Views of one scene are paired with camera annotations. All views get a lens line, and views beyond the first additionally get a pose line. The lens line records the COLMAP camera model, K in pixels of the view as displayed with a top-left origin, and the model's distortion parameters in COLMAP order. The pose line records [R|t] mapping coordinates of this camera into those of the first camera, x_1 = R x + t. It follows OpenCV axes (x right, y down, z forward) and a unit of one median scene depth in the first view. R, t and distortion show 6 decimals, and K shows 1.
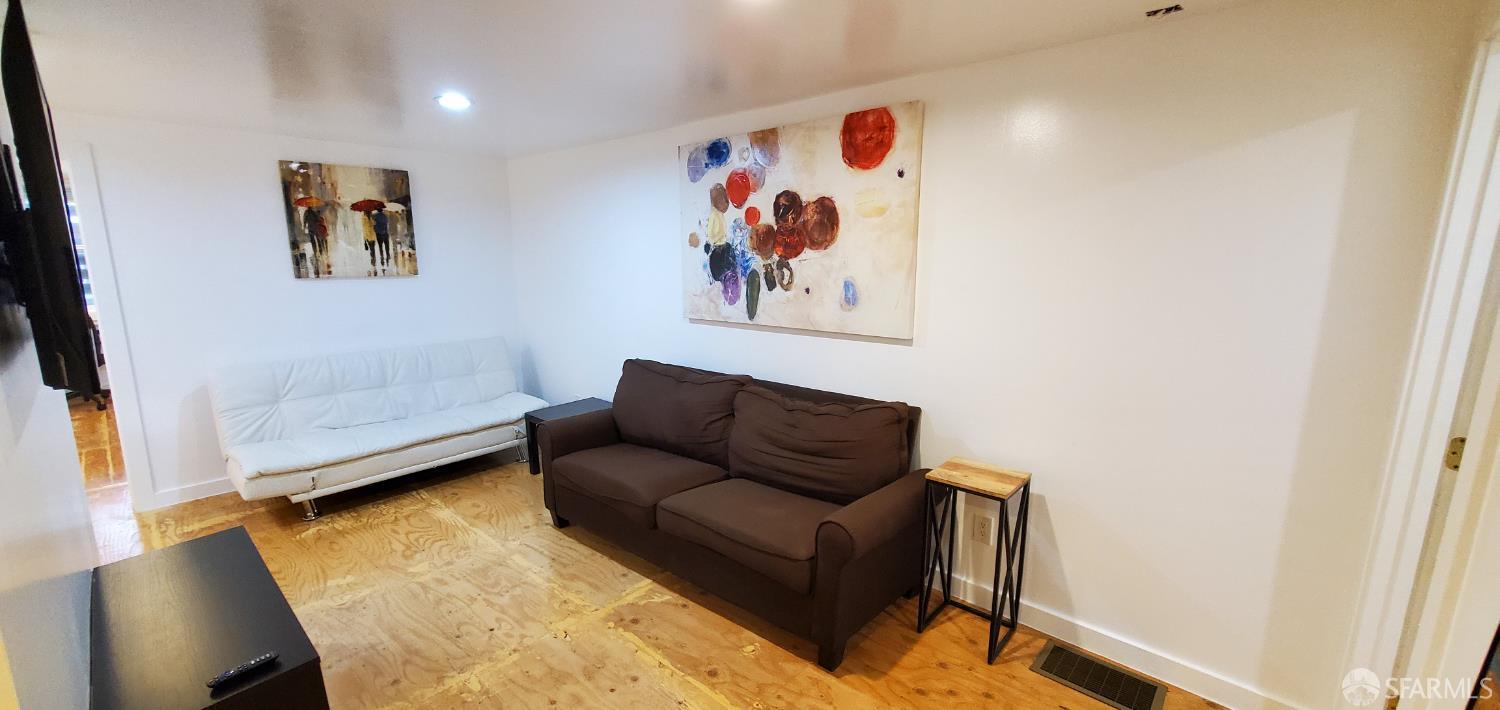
lens RADIAL K [[588.5, 0, 746.1], [0, 588.5, 366.7], [0, 0, 1]] dist [-0.003661, -0.000501]
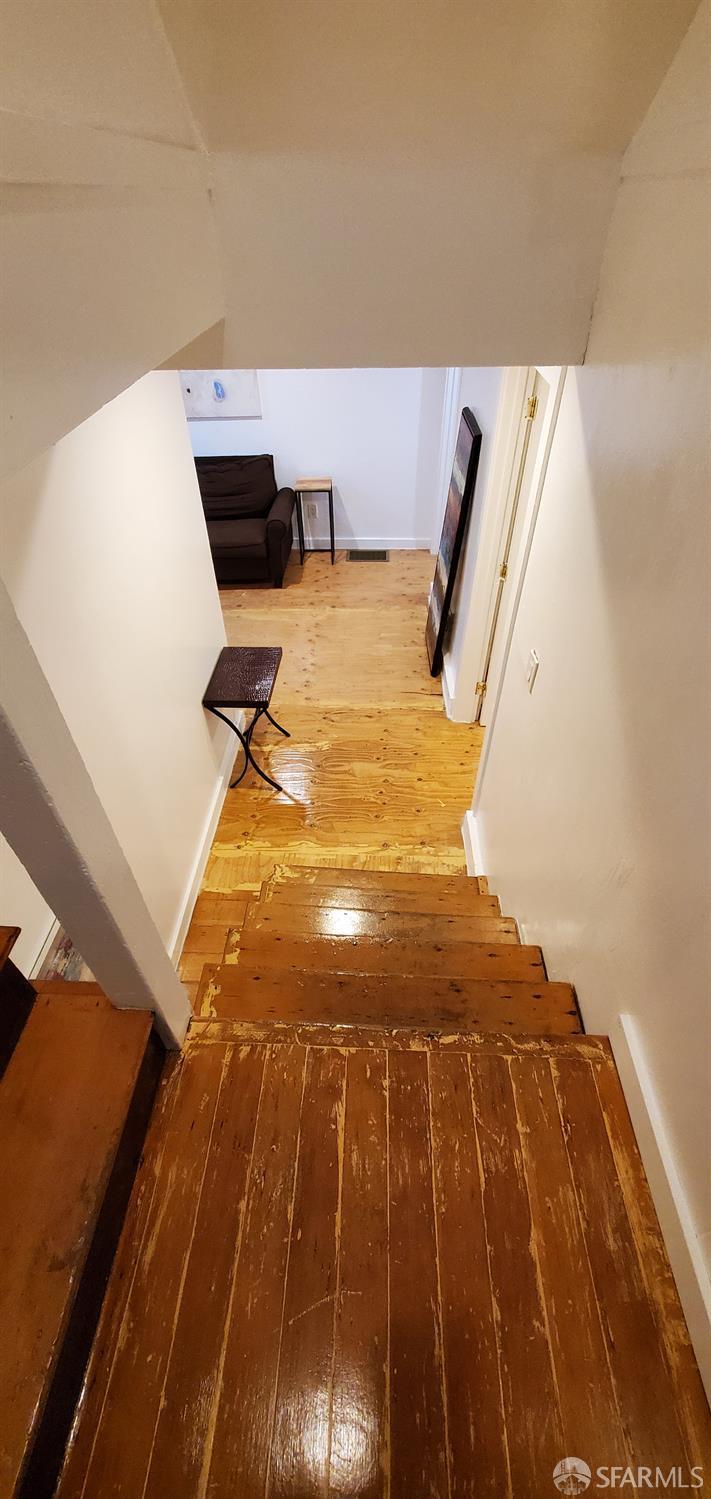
lens RADIAL K [[588.1, 0, 352.5], [0, 588.1, 759.9], [0, 0, 1]] dist [-0.003661, -0.000501]
pose [[0.767480, -0.461306, 0.445163, -0.881060], [0.141687, 0.799291, 0.584002, -0.234319], [-0.625219, -0.385136, 0.678802, -0.916563]]
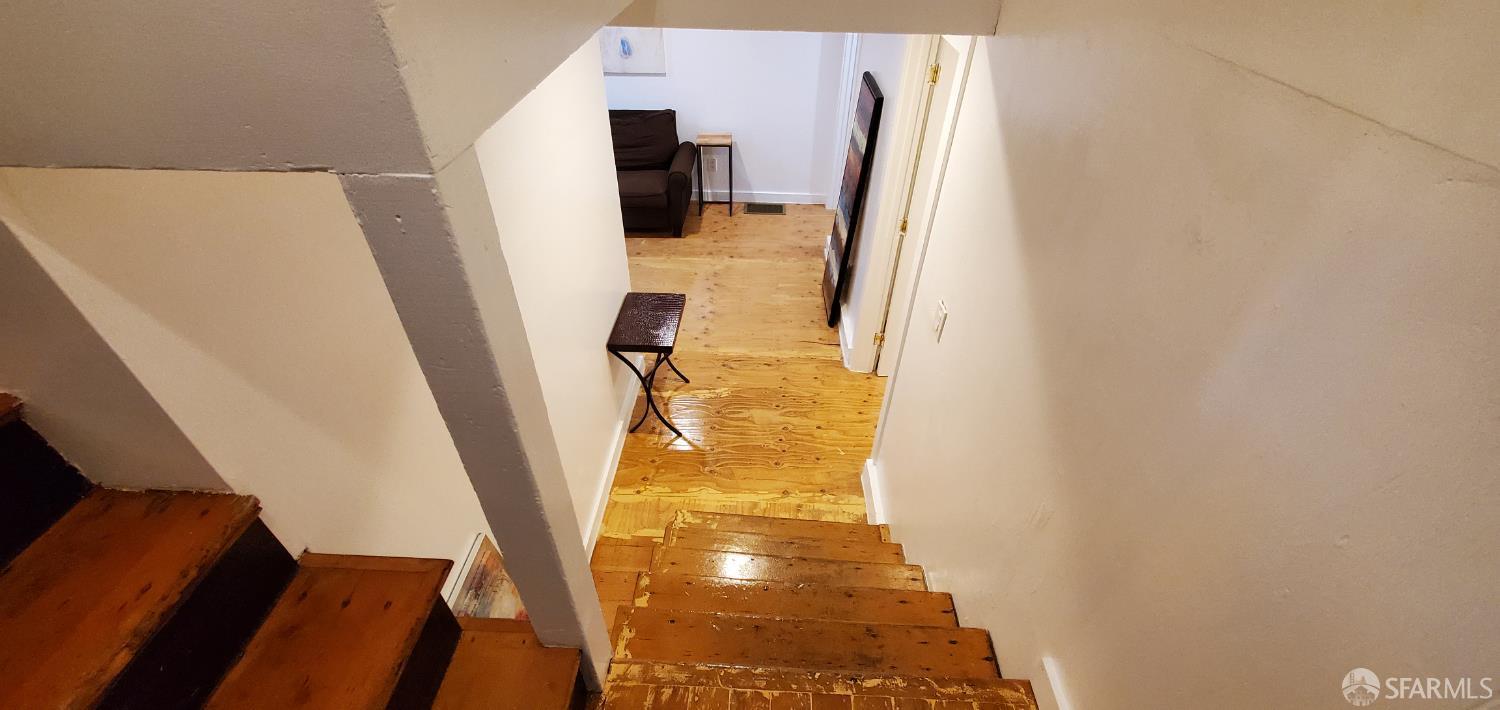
lens RADIAL K [[588.5, 0, 751.8], [0, 588.5, 376.5], [0, 0, 1]] dist [-0.003661, -0.000501]
pose [[0.763492, -0.419049, 0.491405, -0.920393], [0.110643, 0.834527, 0.539744, -0.238264], [-0.636269, -0.357720, 0.683519, -0.902840]]
